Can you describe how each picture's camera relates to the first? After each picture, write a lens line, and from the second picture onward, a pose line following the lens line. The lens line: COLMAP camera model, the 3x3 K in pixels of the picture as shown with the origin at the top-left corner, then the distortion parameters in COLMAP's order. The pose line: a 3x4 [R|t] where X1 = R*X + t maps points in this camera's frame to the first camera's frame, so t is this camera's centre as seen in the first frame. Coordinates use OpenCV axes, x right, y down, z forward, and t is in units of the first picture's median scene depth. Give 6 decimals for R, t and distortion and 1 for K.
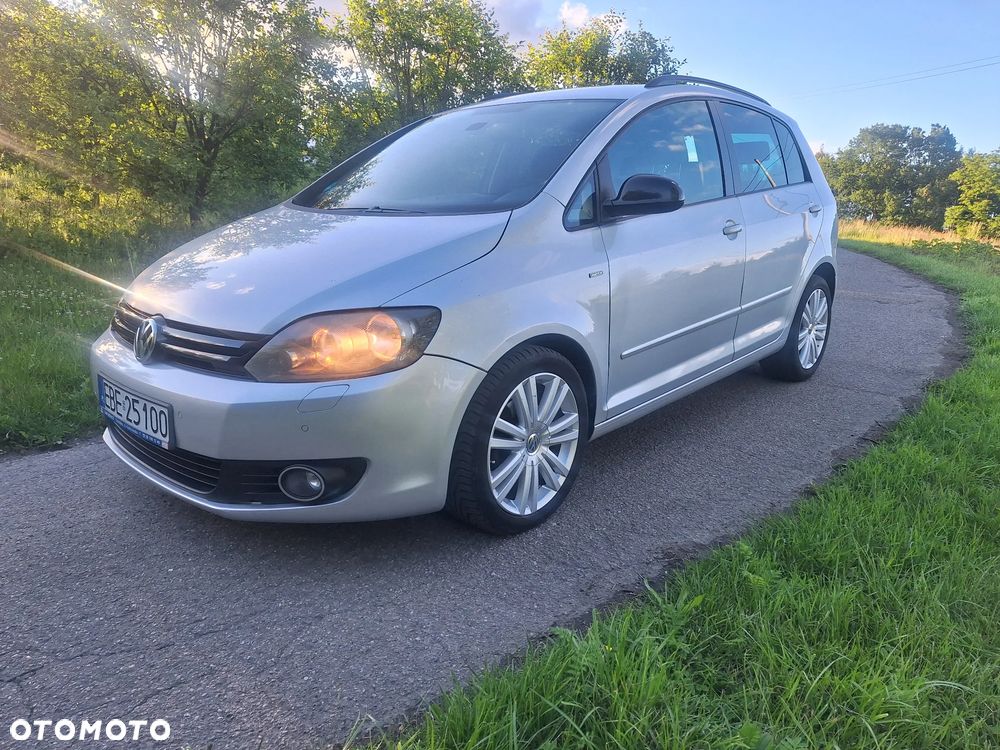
lens RADIAL K [[692.3, 0, 494.8], [0, 692.3, 361.0], [0, 0, 1]] dist [0.085383, -0.076403]
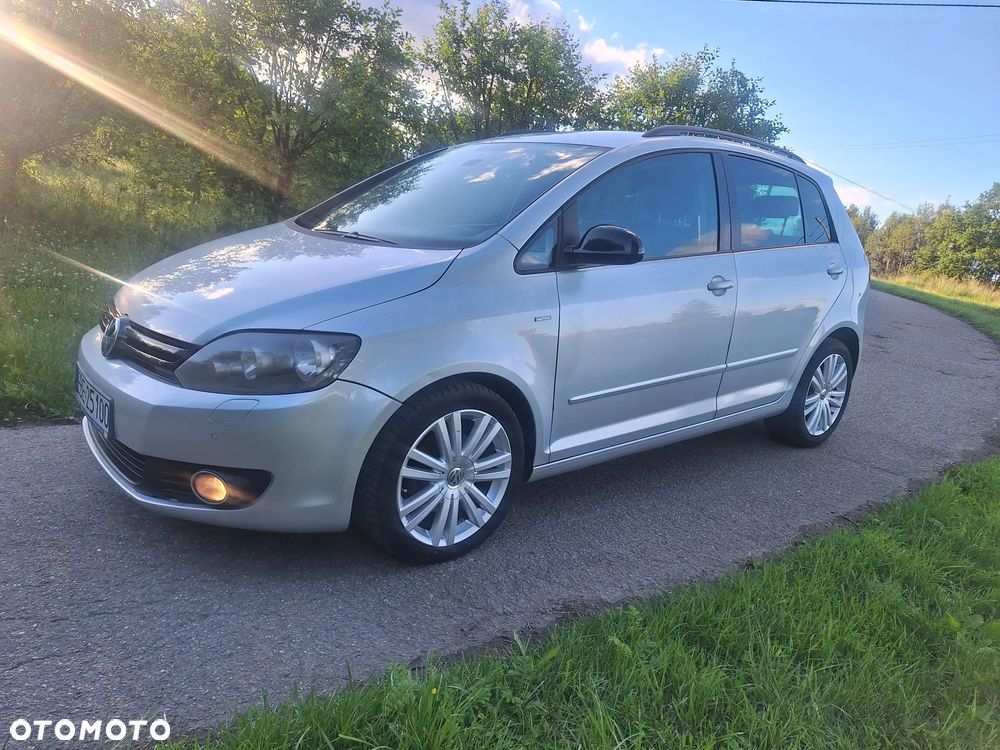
lens RADIAL K [[692.3, 0, 494.8], [0, 692.3, 361.0], [0, 0, 1]] dist [0.085383, -0.076403]
pose [[0.985389, 0.112176, -0.128164, 0.193992], [-0.115419, 0.993151, -0.018137, -0.033776], [0.125251, 0.032664, 0.991587, -0.008053]]
